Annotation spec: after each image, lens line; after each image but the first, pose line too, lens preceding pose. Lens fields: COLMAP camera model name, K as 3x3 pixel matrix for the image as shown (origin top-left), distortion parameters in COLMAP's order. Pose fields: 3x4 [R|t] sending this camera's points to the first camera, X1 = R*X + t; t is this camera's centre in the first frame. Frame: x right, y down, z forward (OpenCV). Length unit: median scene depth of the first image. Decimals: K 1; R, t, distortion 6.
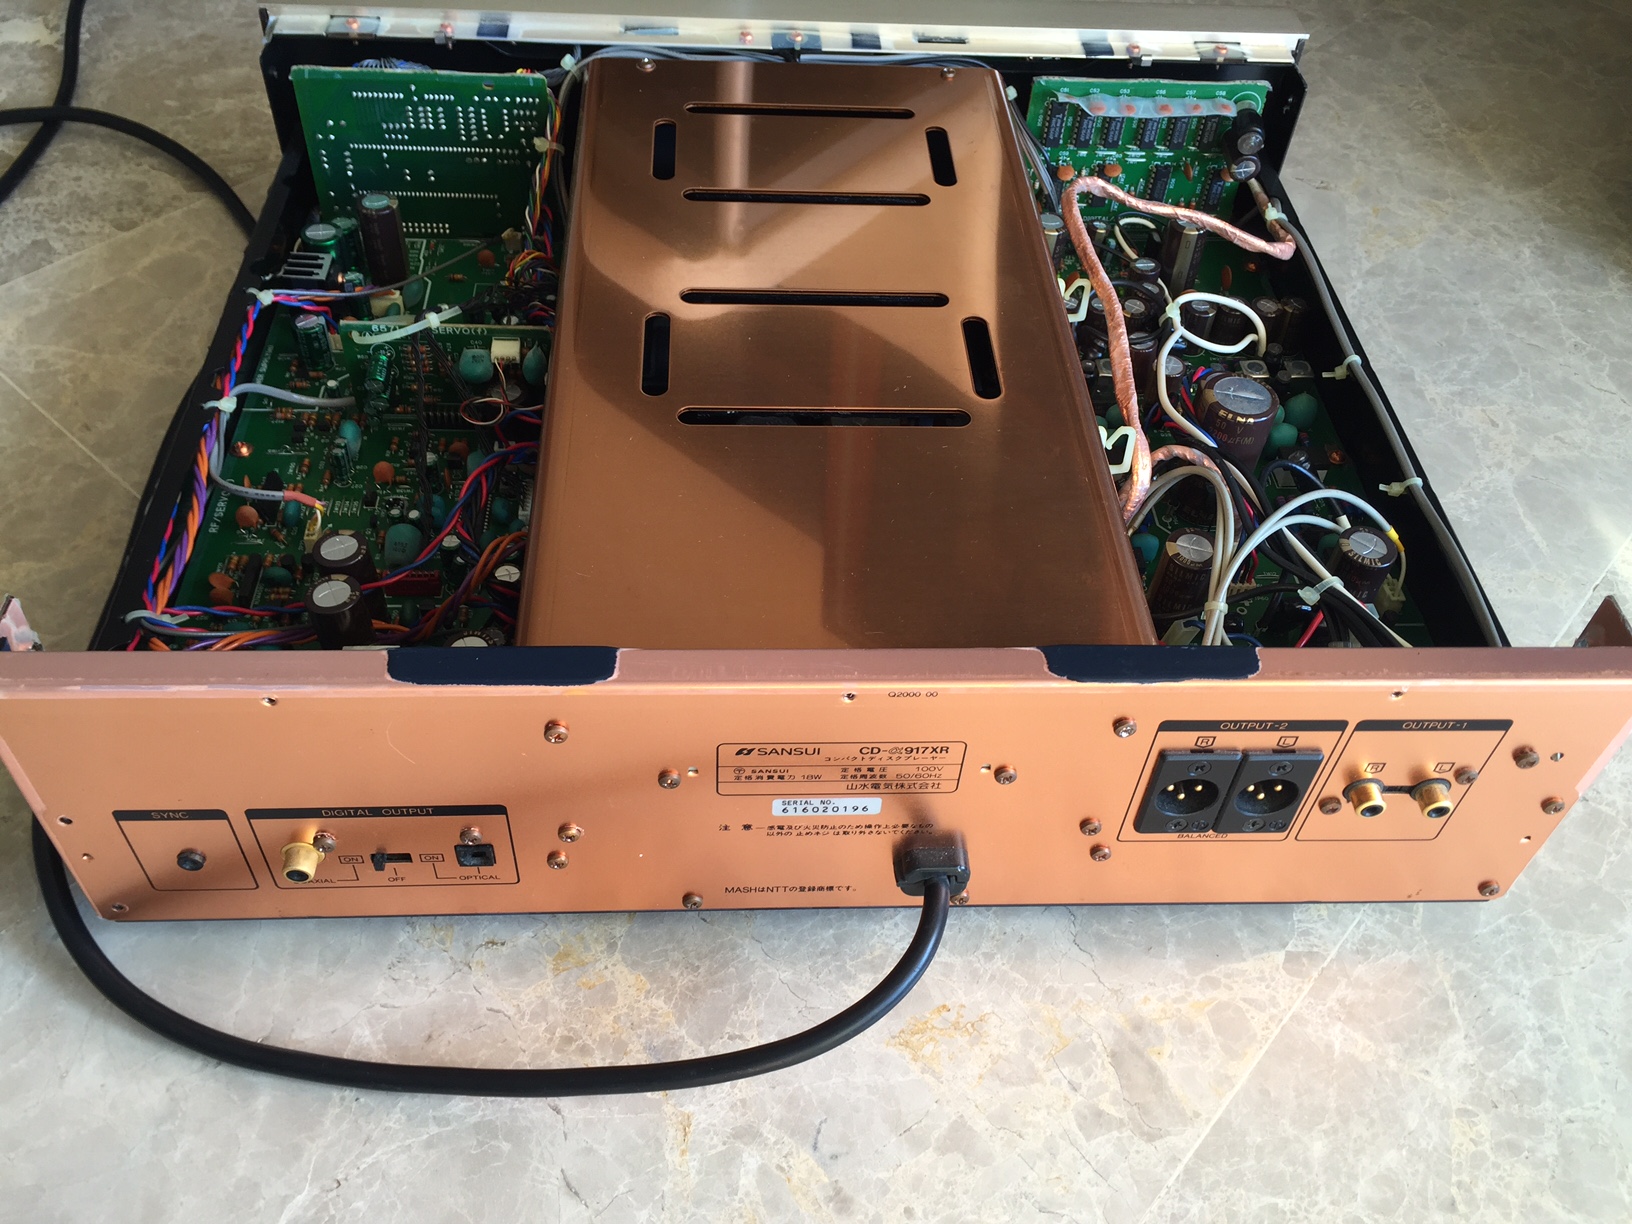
lens RADIAL K [[1398.5, 0, 807.4], [0, 1398.5, 602.9], [0, 0, 1]] dist [0.061411, -0.120086]
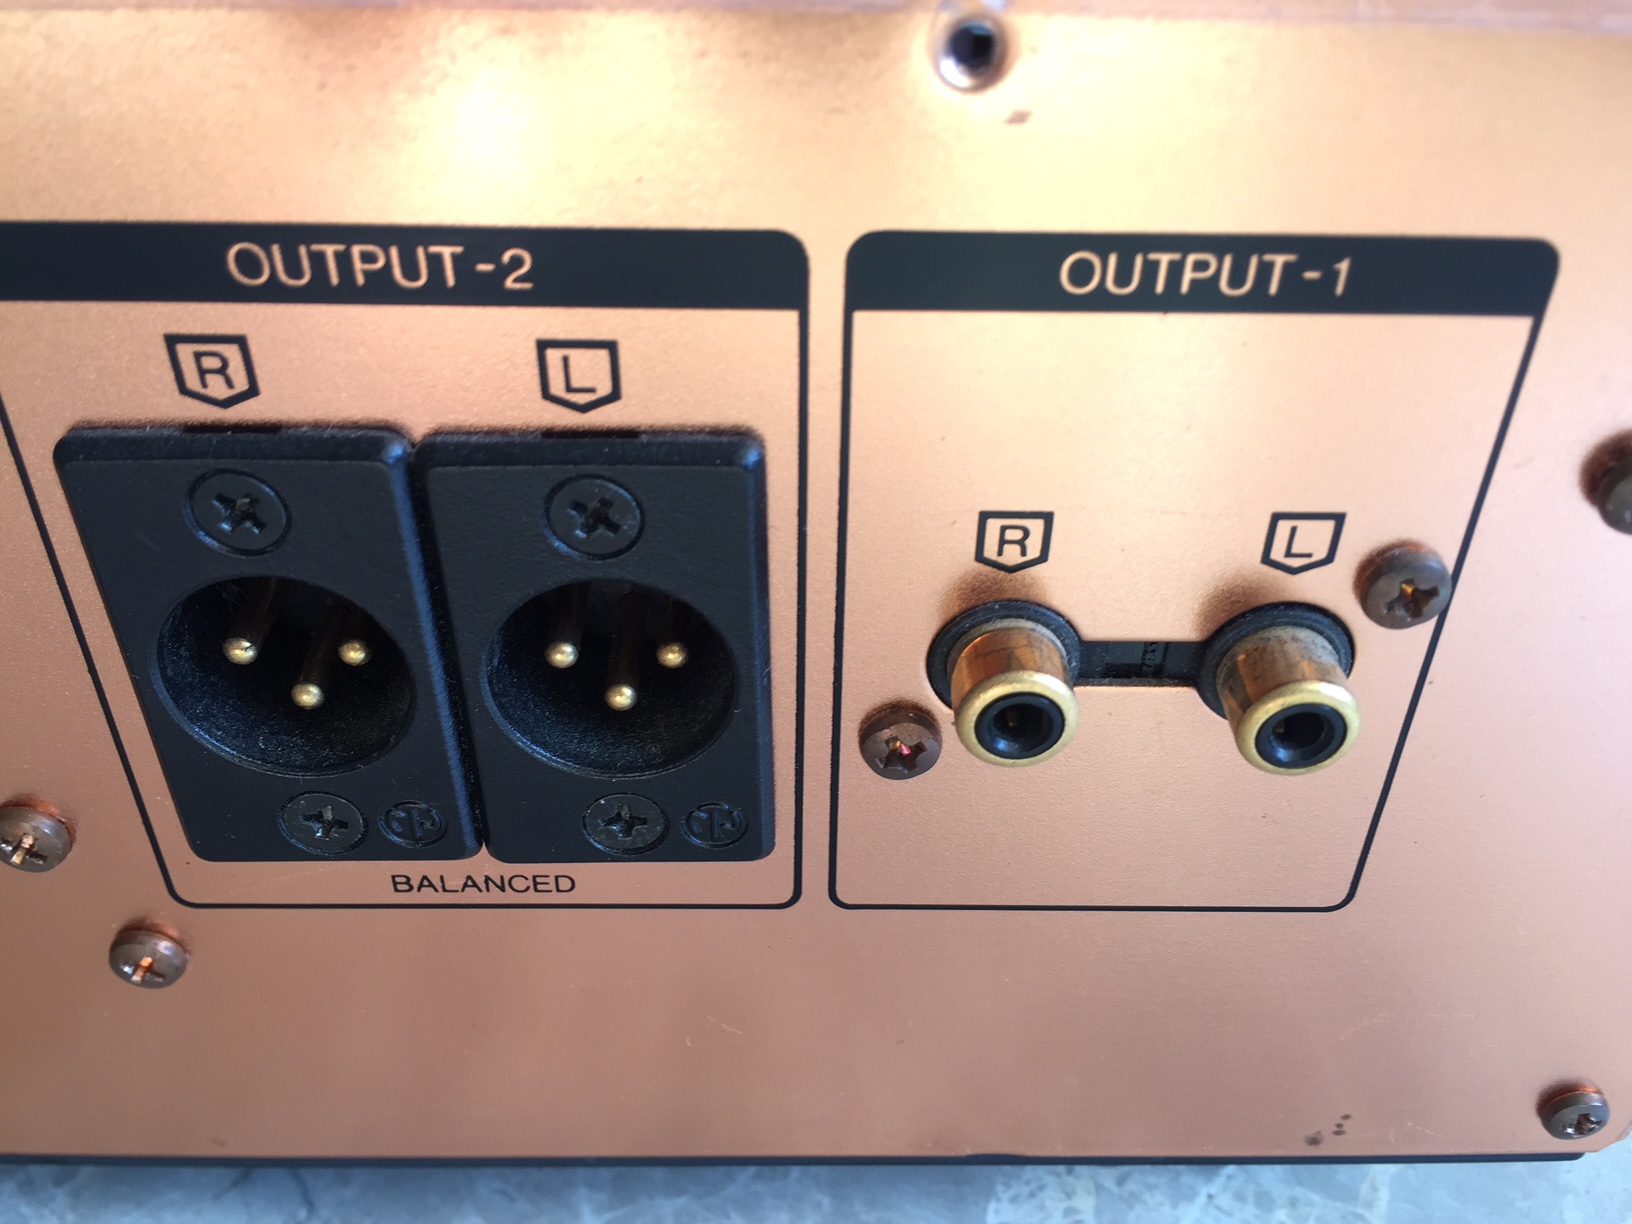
lens RADIAL K [[1455.9, 0, 816.0], [0, 1455.9, 612.0], [0, 0, 1]] dist [0.064744, -0.139481]
pose [[0.999040, -0.007948, -0.043088, 0.377543], [-0.000336, 0.981992, -0.188922, 0.176143], [0.043814, 0.188756, 0.981046, 0.748965]]
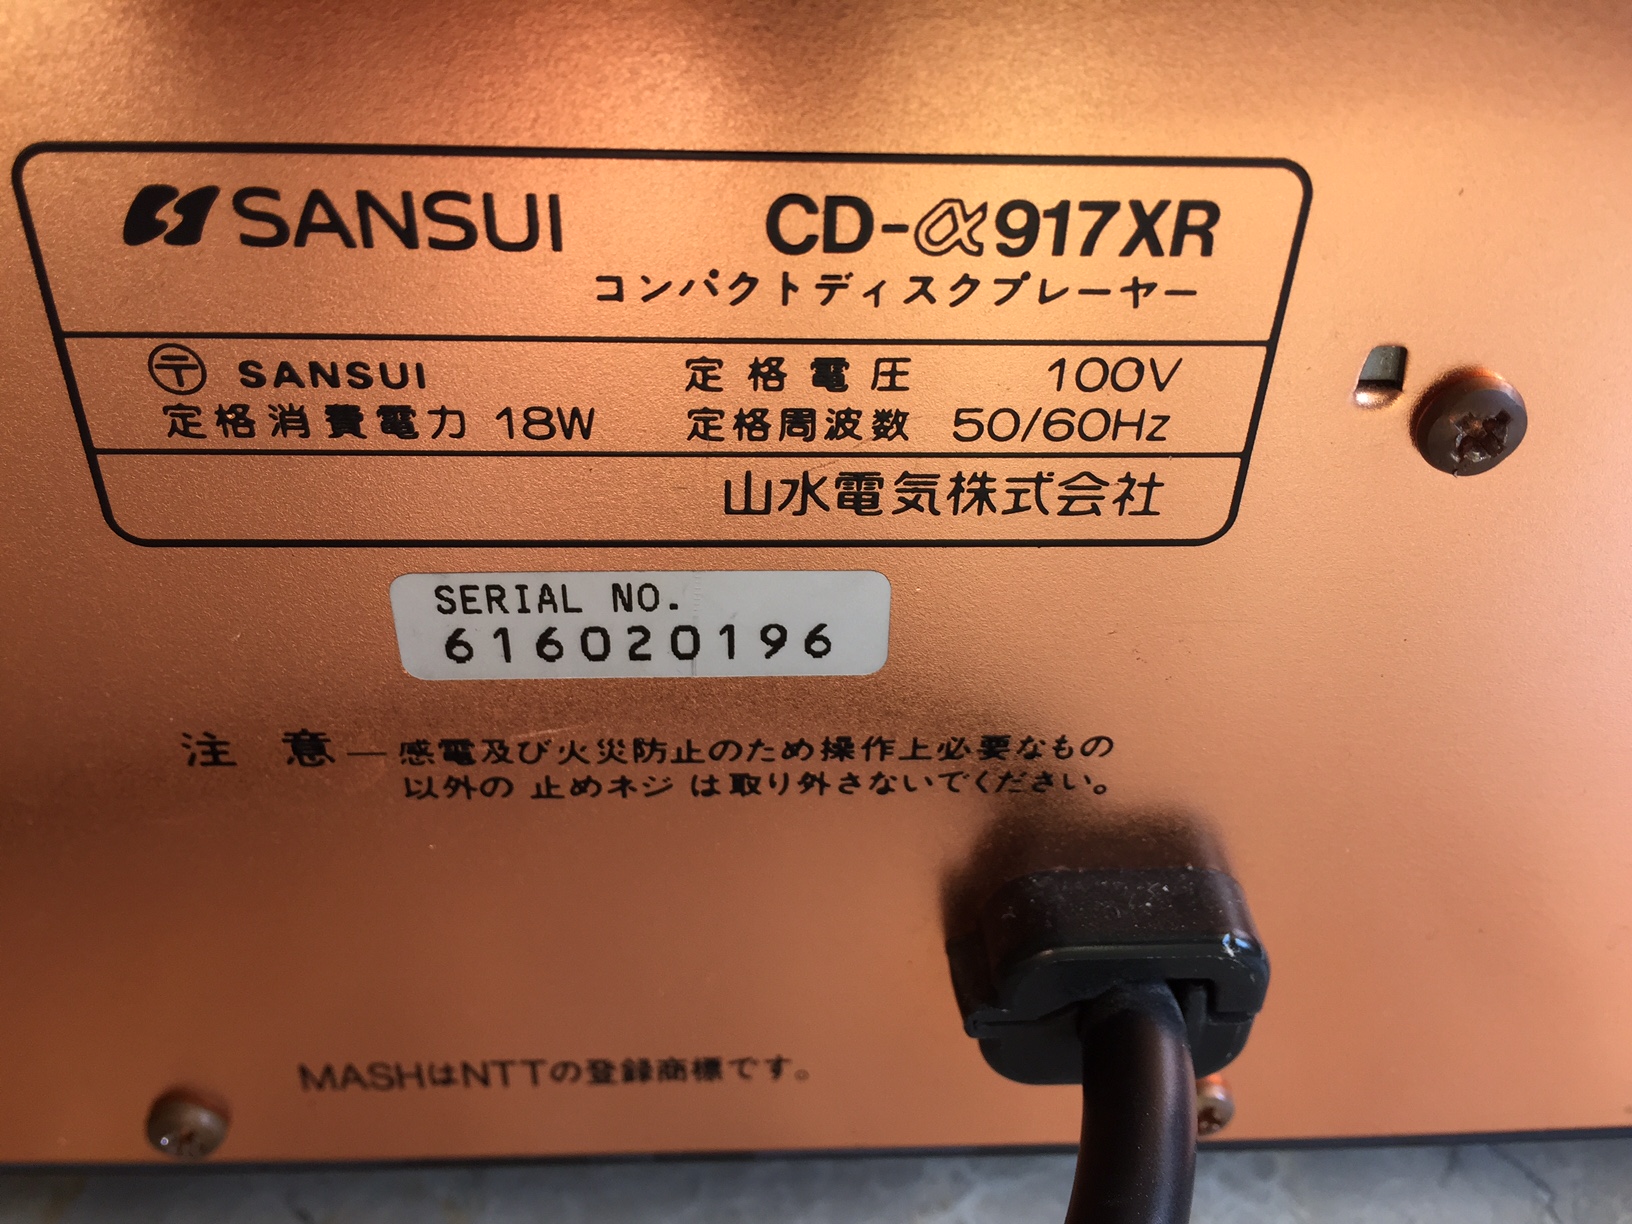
lens RADIAL K [[1520.5, 0, 816.0], [0, 1520.5, 612.0], [0, 0, 1]] dist [0.054697, -0.138260]
pose [[0.999874, -0.014933, -0.005348, 0.042480], [0.013560, 0.979655, -0.200231, 0.192412], [0.008230, 0.200134, 0.979734, 0.763320]]
